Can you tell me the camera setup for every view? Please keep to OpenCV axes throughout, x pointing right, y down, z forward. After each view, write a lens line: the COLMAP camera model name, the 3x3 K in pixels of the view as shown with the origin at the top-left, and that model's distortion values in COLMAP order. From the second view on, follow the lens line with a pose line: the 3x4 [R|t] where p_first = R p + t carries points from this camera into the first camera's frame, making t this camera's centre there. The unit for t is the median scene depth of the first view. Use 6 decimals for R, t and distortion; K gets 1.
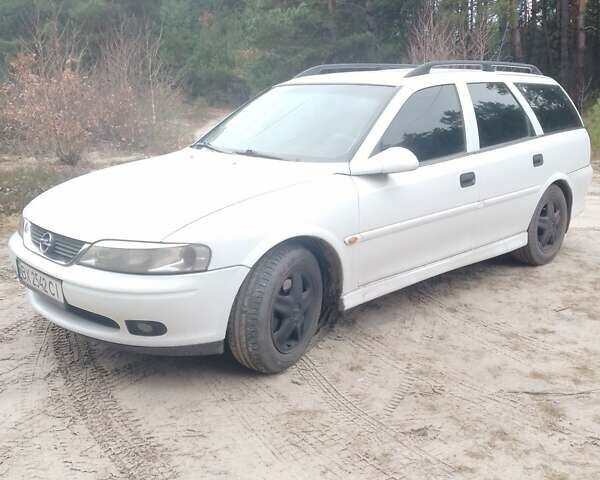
lens RADIAL K [[643.9, 0, 299.9], [0, 643.9, 245.6], [0, 0, 1]] dist [0.165124, -0.439146]
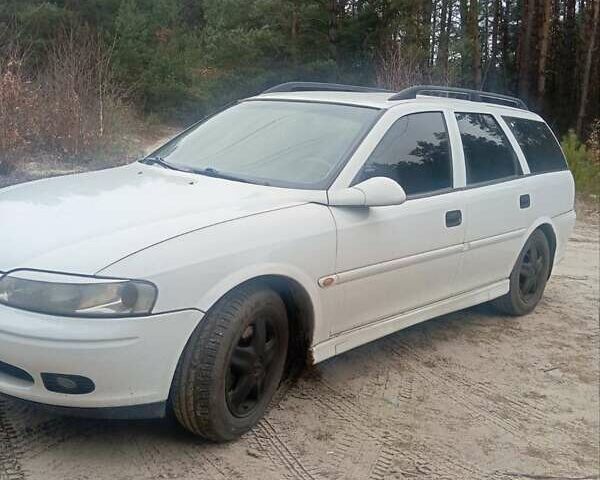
lens RADIAL K [[647.2, 0, 300.0], [0, 647.2, 240.0], [0, 0, 1]] dist [0.057598, -0.032941]
pose [[0.995034, 0.054822, 0.083078, -0.023487], [-0.050674, 0.997399, -0.051253, -0.015422], [-0.085672, 0.046789, 0.995224, 0.133174]]
